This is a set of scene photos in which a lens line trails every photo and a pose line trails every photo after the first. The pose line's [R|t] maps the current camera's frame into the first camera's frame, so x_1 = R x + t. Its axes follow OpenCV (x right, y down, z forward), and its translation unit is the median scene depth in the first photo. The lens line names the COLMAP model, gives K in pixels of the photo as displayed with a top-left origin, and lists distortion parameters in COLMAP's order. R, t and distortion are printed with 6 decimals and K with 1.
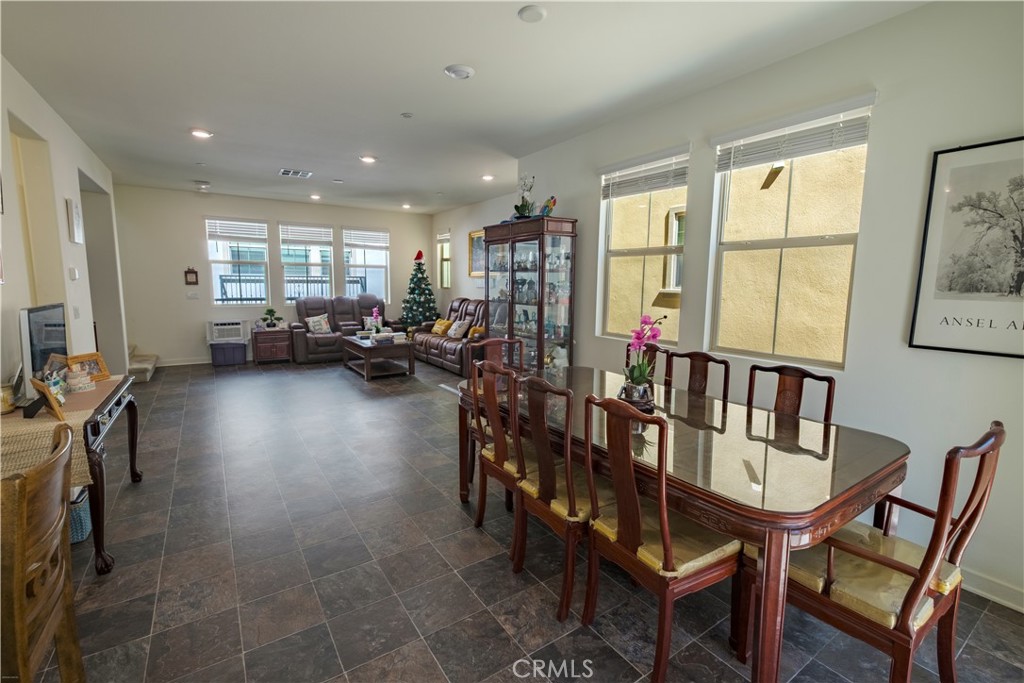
lens RADIAL K [[452.3, 0, 515.8], [0, 452.3, 323.7], [0, 0, 1]] dist [-0.000567, -0.000901]
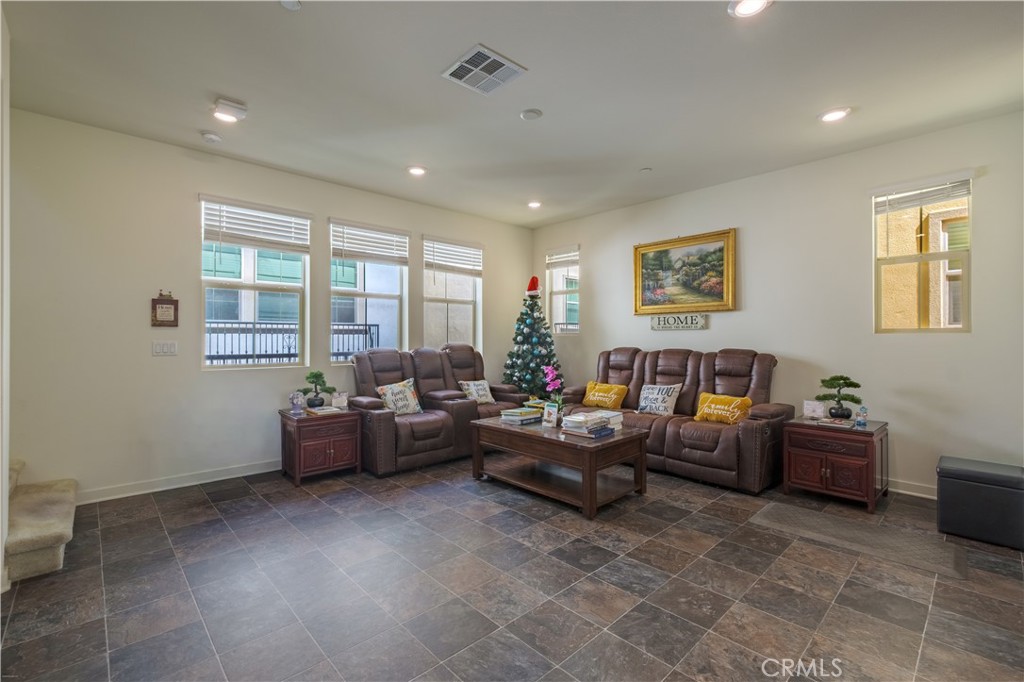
lens RADIAL K [[452.3, 0, 520.9], [0, 452.3, 333.1], [0, 0, 1]] dist [-0.000567, -0.000901]
pose [[0.988261, -0.010562, 0.152408, -0.375950], [0.025523, 0.995001, -0.096550, -0.020837], [-0.150626, 0.099307, 0.983590, 0.421751]]
